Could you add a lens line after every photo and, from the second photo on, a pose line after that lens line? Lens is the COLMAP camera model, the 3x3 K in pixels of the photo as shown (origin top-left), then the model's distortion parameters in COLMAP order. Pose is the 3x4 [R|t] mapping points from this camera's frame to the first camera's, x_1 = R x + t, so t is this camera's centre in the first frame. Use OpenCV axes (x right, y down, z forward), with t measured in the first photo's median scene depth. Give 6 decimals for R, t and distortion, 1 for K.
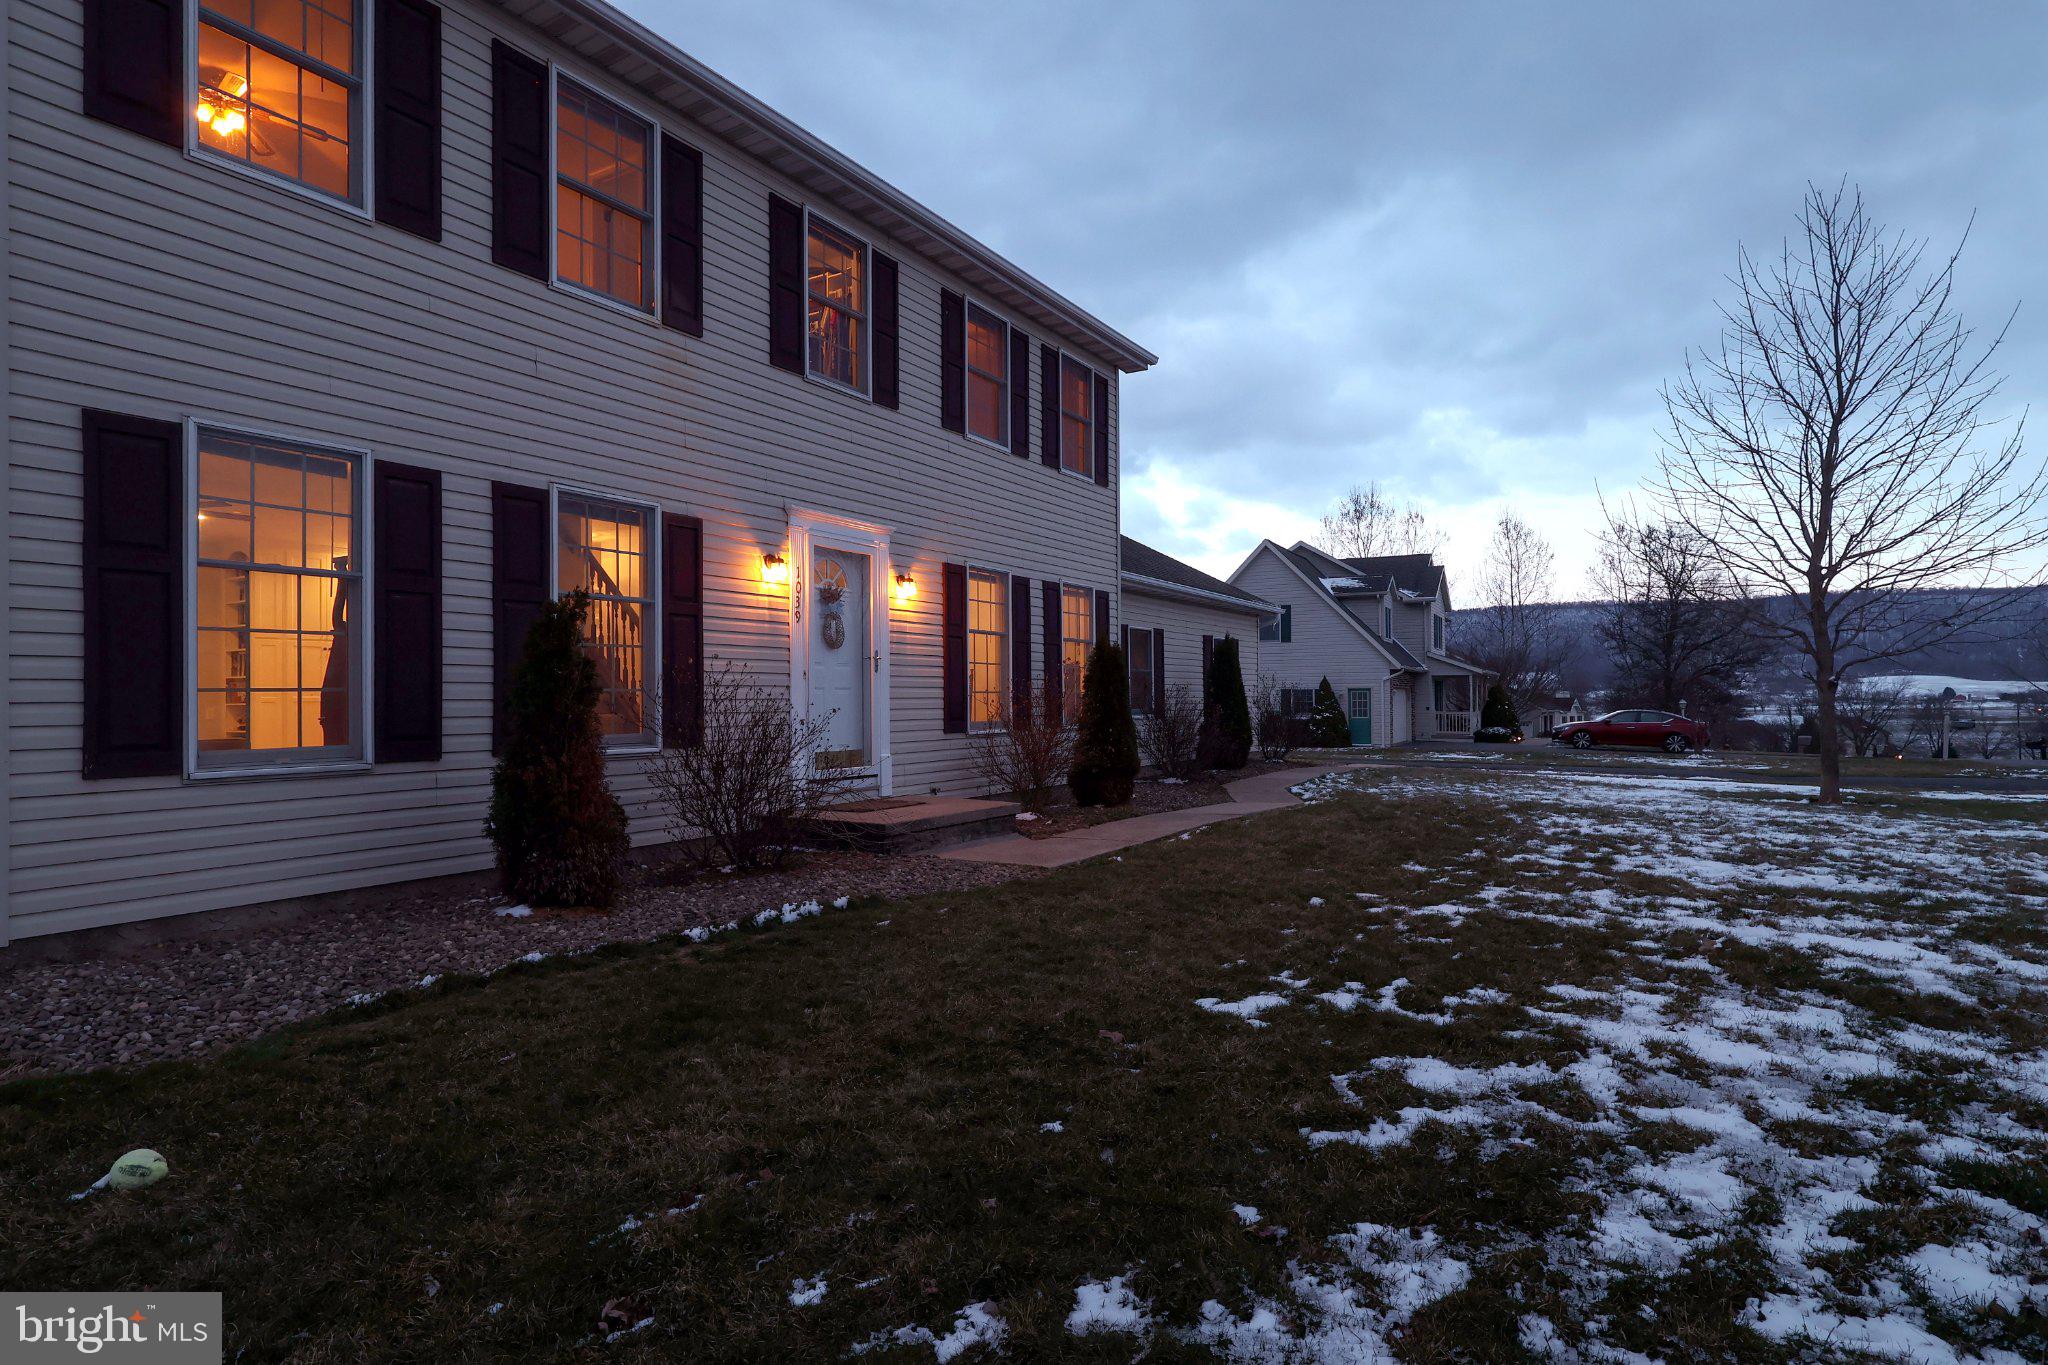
lens RADIAL K [[1137.0, 0, 1031.9], [0, 1137.0, 668.9], [0, 0, 1]] dist [-0.001647, -0.000817]
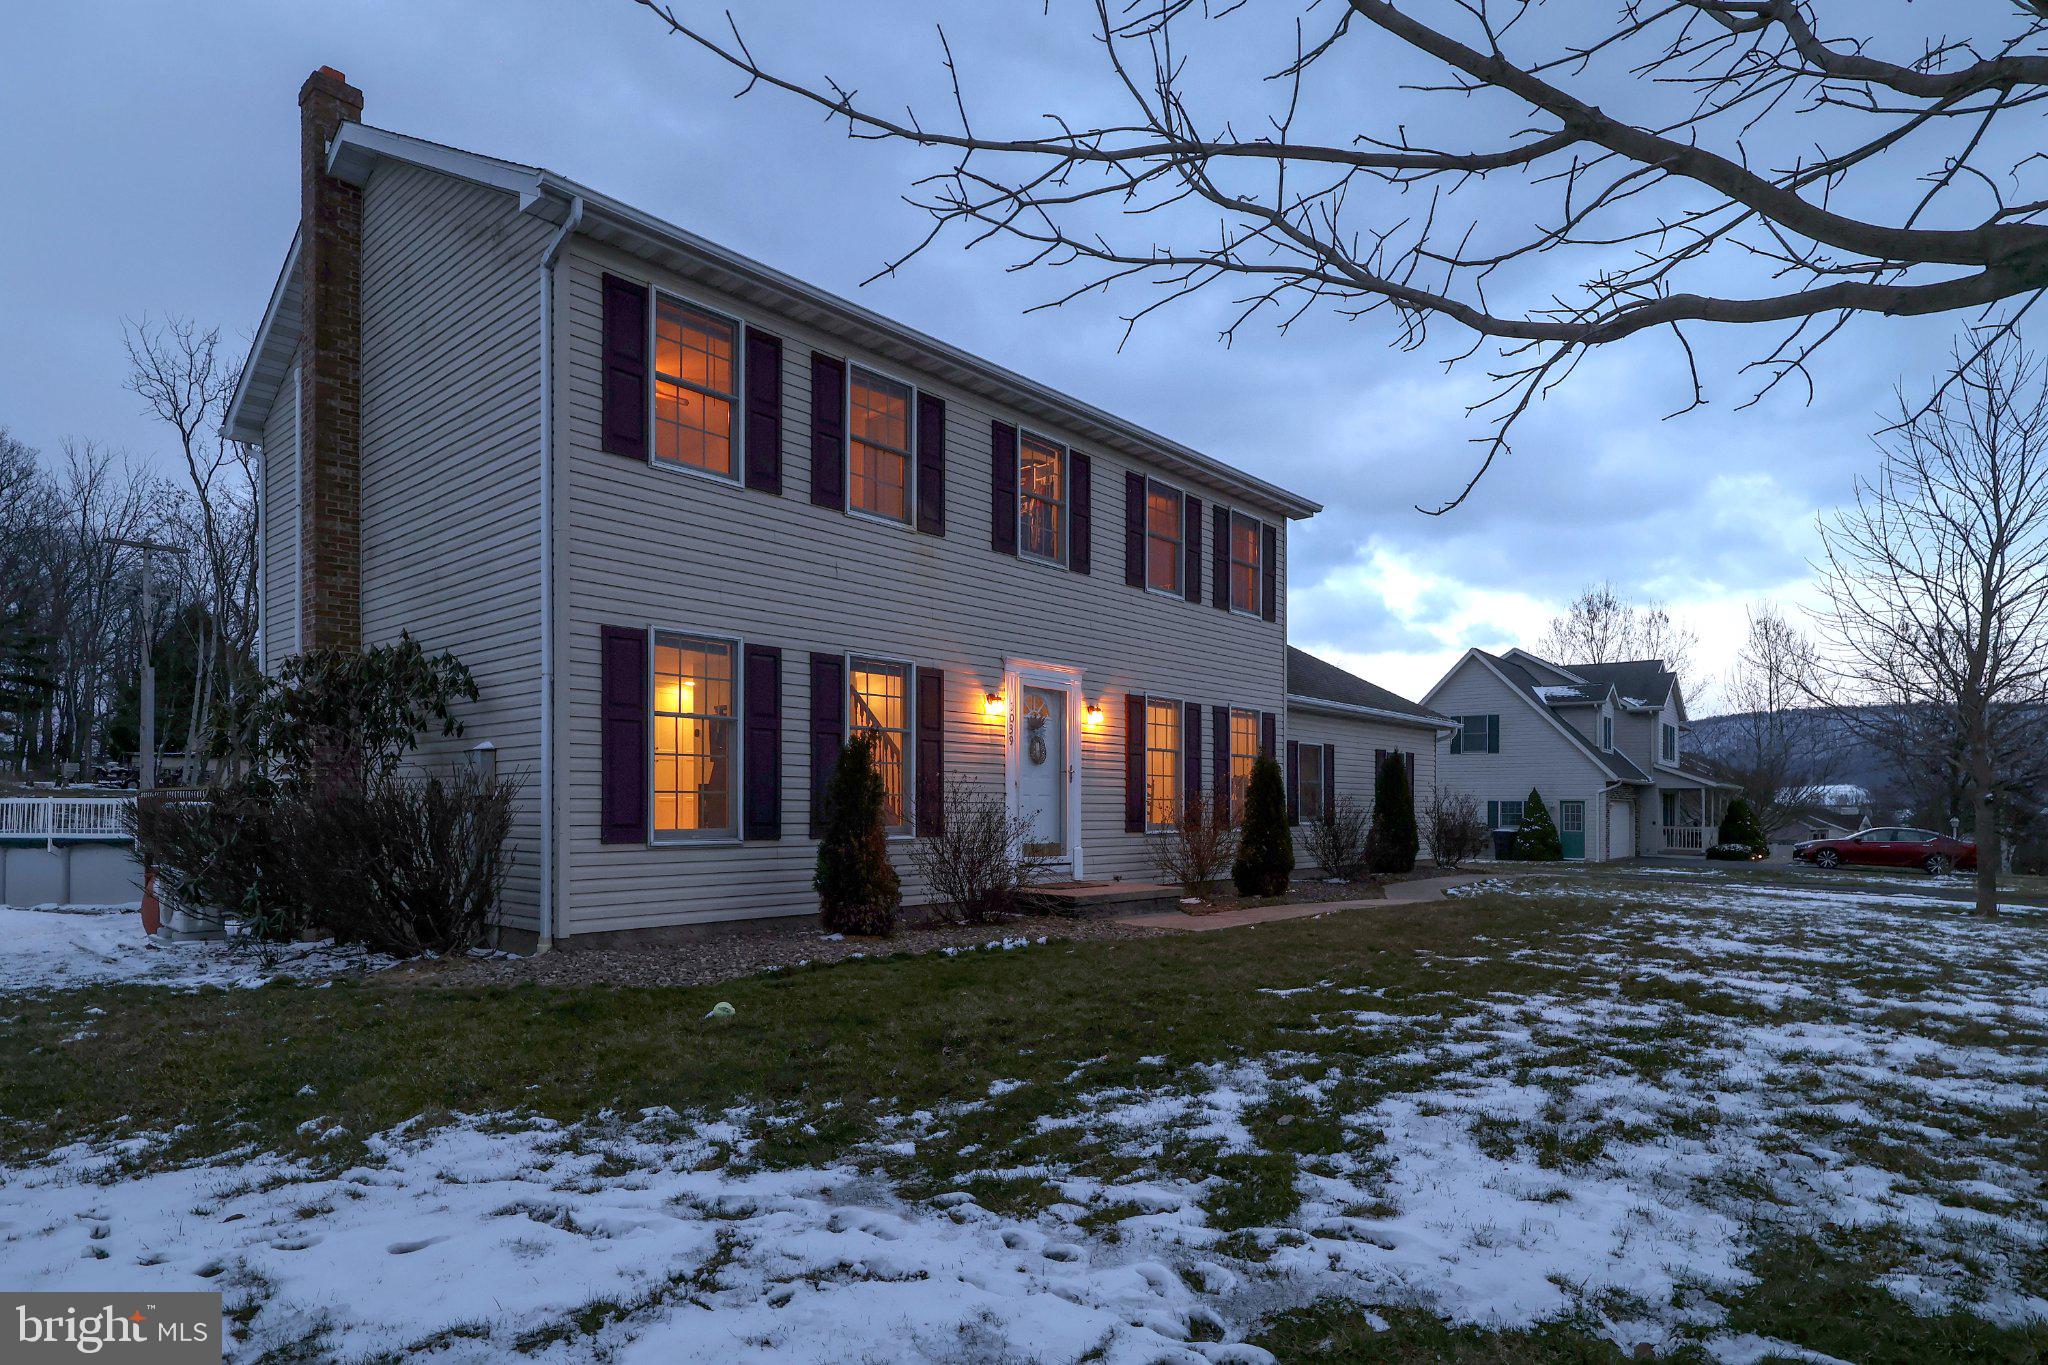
lens RADIAL K [[1137.0, 0, 955.2], [0, 1137.0, 777.5], [0, 0, 1]] dist [-0.001647, -0.000817]
pose [[0.970257, 0.007077, -0.241976, 0.052092], [-0.006842, 0.999975, 0.001811, -0.004918], [0.241982, -0.000102, 0.970281, -0.304755]]
